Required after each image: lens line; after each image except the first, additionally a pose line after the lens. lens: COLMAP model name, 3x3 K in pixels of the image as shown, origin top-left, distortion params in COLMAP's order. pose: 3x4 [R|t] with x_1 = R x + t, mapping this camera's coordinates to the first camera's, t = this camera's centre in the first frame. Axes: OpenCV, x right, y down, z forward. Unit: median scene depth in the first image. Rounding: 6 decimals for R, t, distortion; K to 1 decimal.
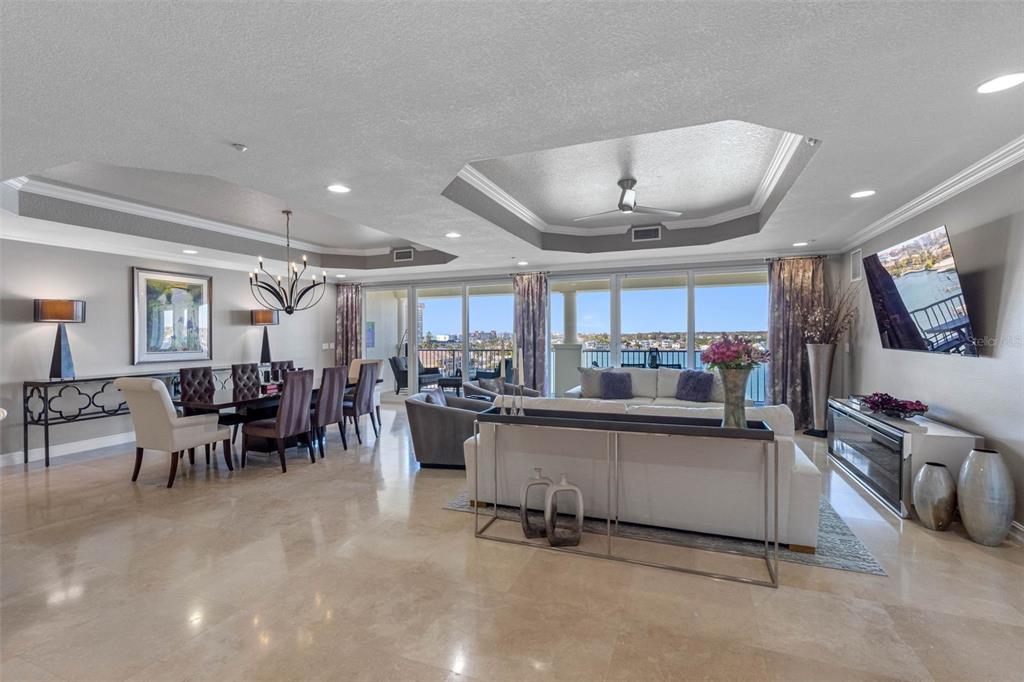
lens RADIAL K [[453.2, 0, 509.3], [0, 453.2, 342.1], [0, 0, 1]] dist [0.001542, -0.002091]
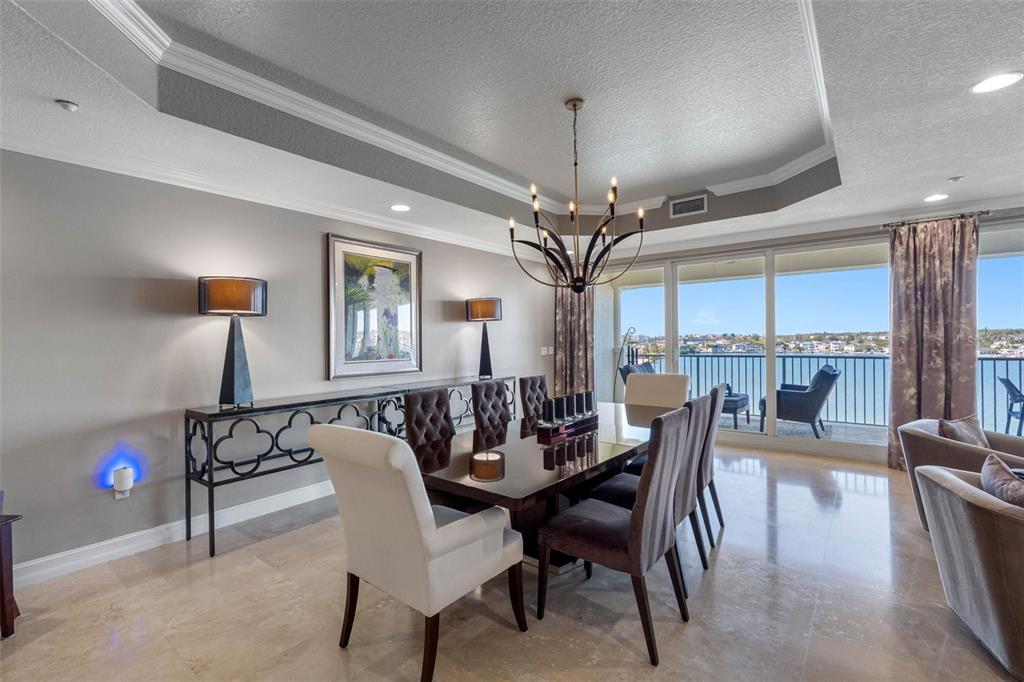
lens RADIAL K [[453.2, 0, 511.4], [0, 453.2, 341.3], [0, 0, 1]] dist [0.001542, -0.002091]
pose [[0.960472, -0.006041, -0.278311, -0.357247], [0.003757, 0.999955, -0.008738, -0.000687], [0.278351, 0.007347, 0.960451, 0.403194]]
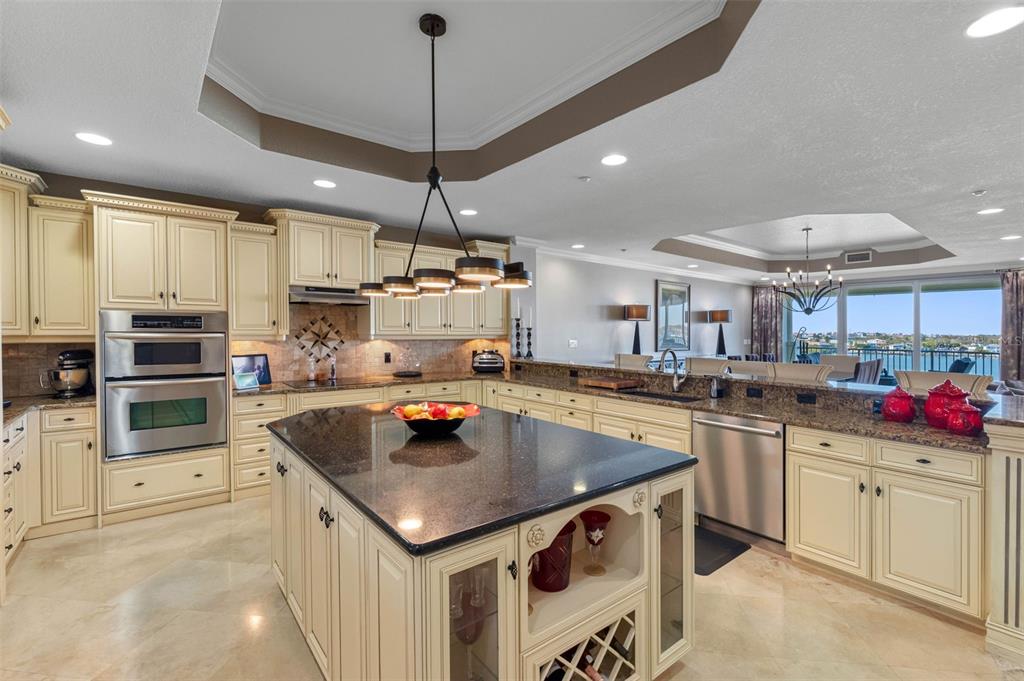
lens RADIAL K [[453.2, 0, 514.7], [0, 453.2, 324.3], [0, 0, 1]] dist [0.001542, -0.002091]
pose [[0.868051, 0.008792, -0.496398, -0.486729], [-0.024541, 0.999381, -0.025215, 0.010893], [0.495869, 0.034070, 0.867729, -0.360700]]
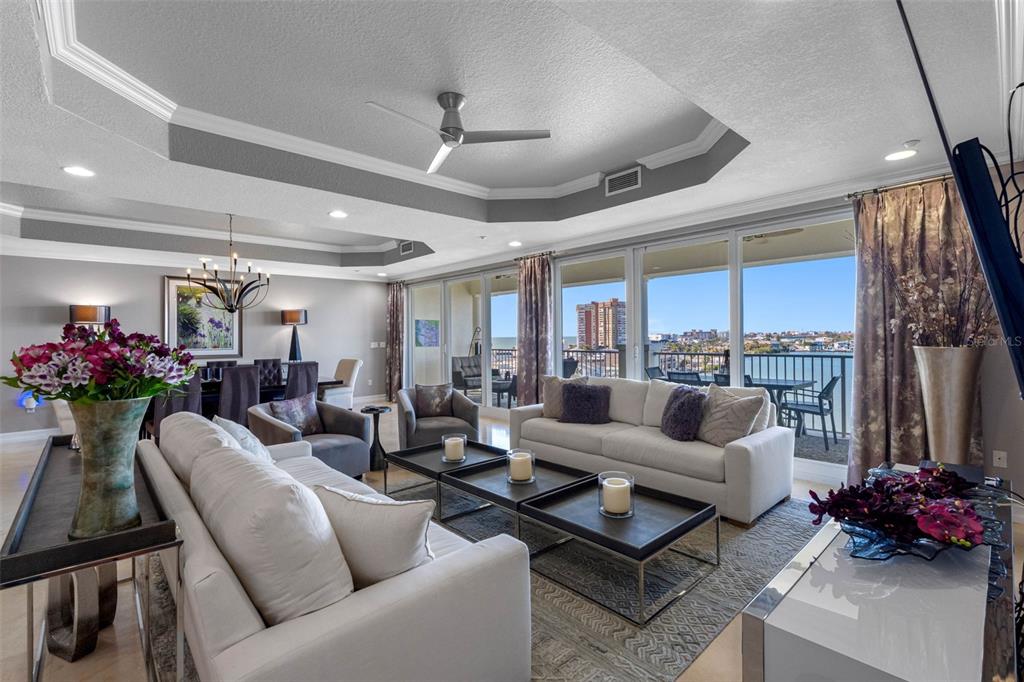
lens RADIAL K [[453.2, 0, 516.6], [0, 453.2, 332.9], [0, 0, 1]] dist [0.001542, -0.002091]
pose [[0.899176, -0.005685, -0.437550, 0.451461], [-0.002962, 0.999814, -0.019078, 0.000017], [0.437577, 0.018450, 0.898992, 0.324273]]
